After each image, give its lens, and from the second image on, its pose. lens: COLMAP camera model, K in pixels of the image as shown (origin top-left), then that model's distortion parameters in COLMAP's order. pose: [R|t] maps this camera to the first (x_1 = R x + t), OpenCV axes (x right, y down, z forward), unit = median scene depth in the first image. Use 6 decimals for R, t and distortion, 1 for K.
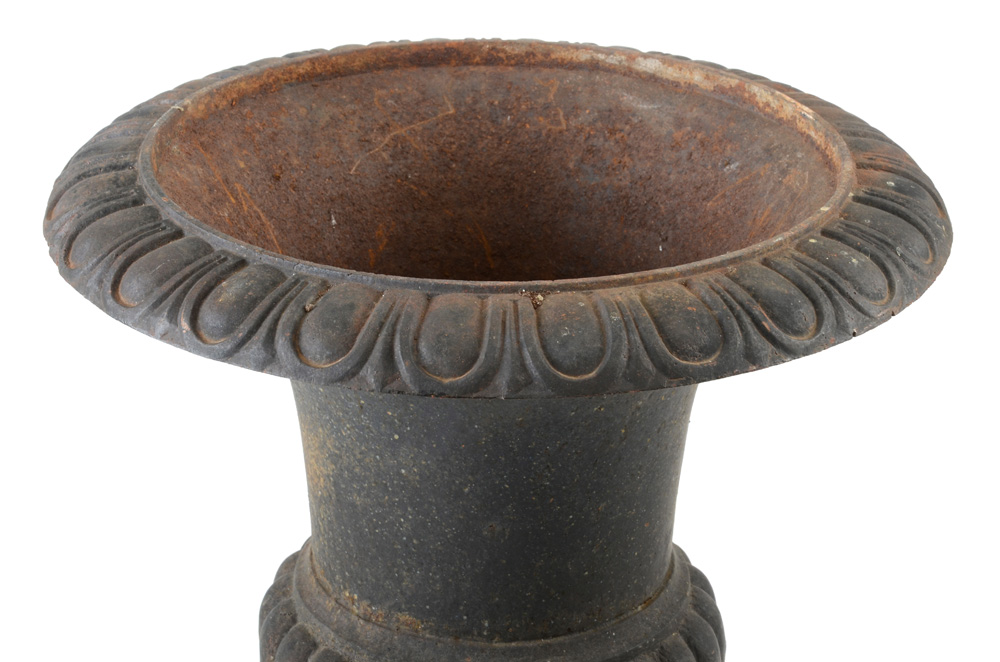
lens RADIAL K [[2798.6, 0, 500.0], [0, 2798.6, 331.0], [0, 0, 1]] dist [0.624577, 0.272558]
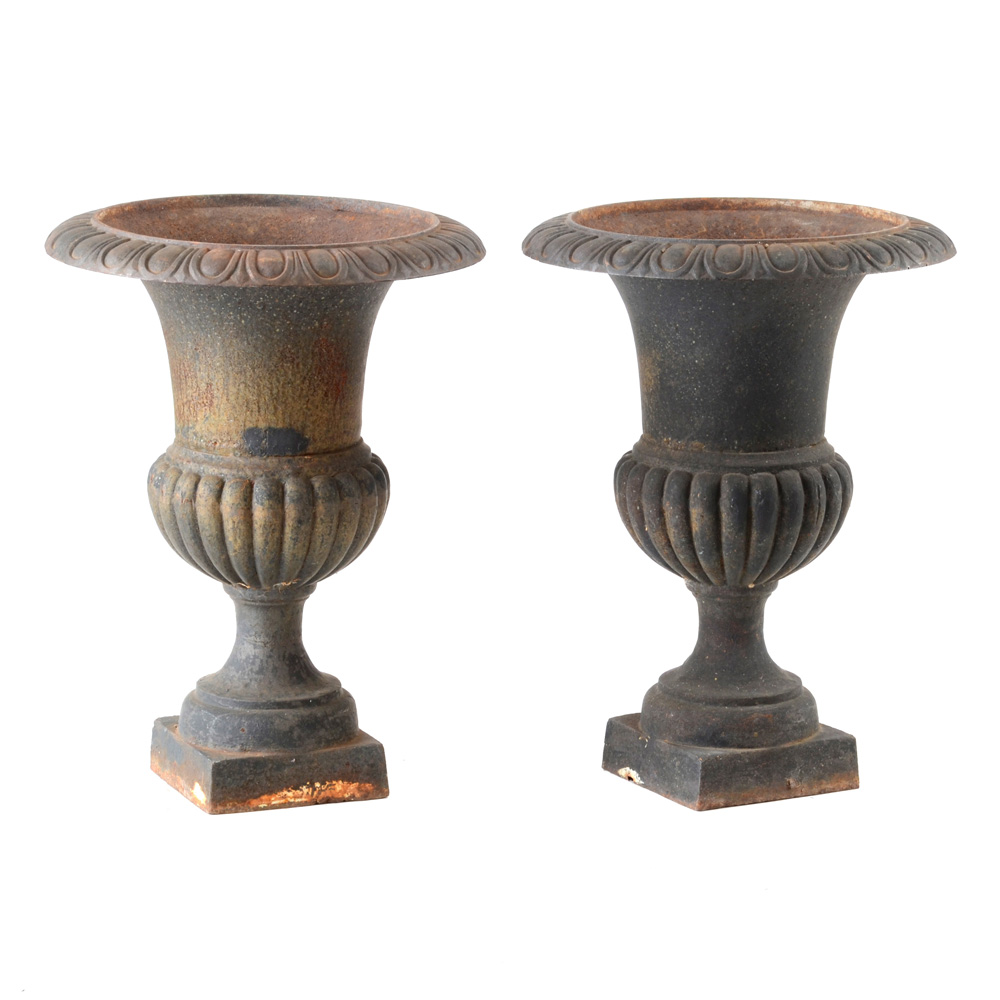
lens RADIAL K [[4172.4, 0, 552.3], [0, 4172.4, 542.6], [0, 0, 1]] dist [0.610614, 0.236401]
pose [[0.999849, -0.010384, 0.013908, -0.186252], [0.013066, 0.977777, -0.209242, 0.829919], [-0.011426, 0.209393, 0.977765, -2.004790]]
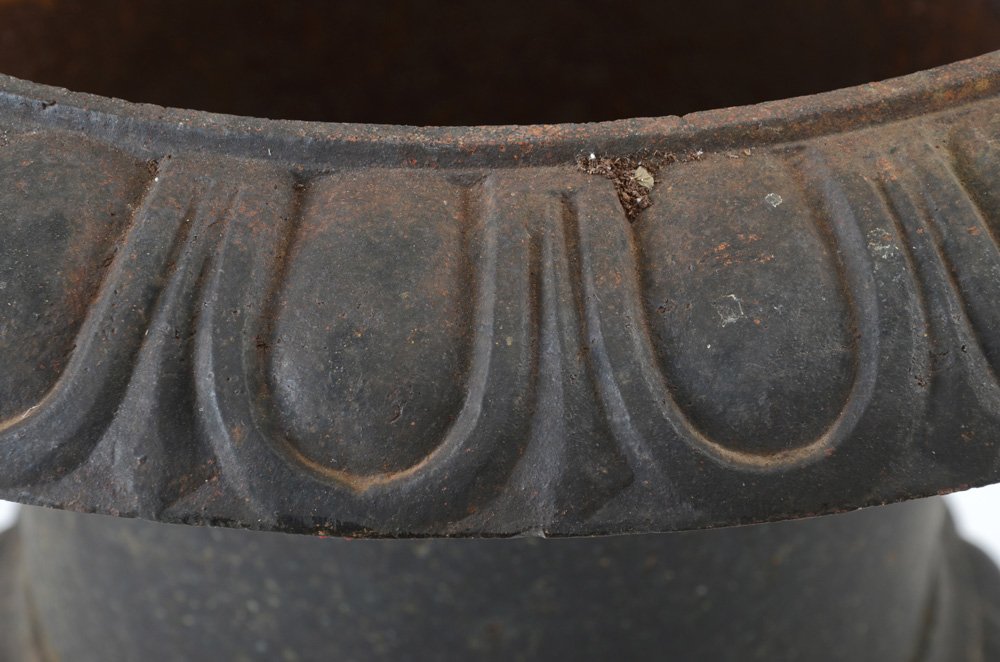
lens RADIAL K [[3846.0, 0, 500.0], [0, 3846.0, 331.0], [0, 0, 1]] dist [0.911110, 0.724235]
pose [[0.999428, -0.030339, 0.014971, -0.008544], [0.026027, 0.972200, 0.232701, -0.089382], [-0.021615, -0.232178, 0.972433, 0.510224]]
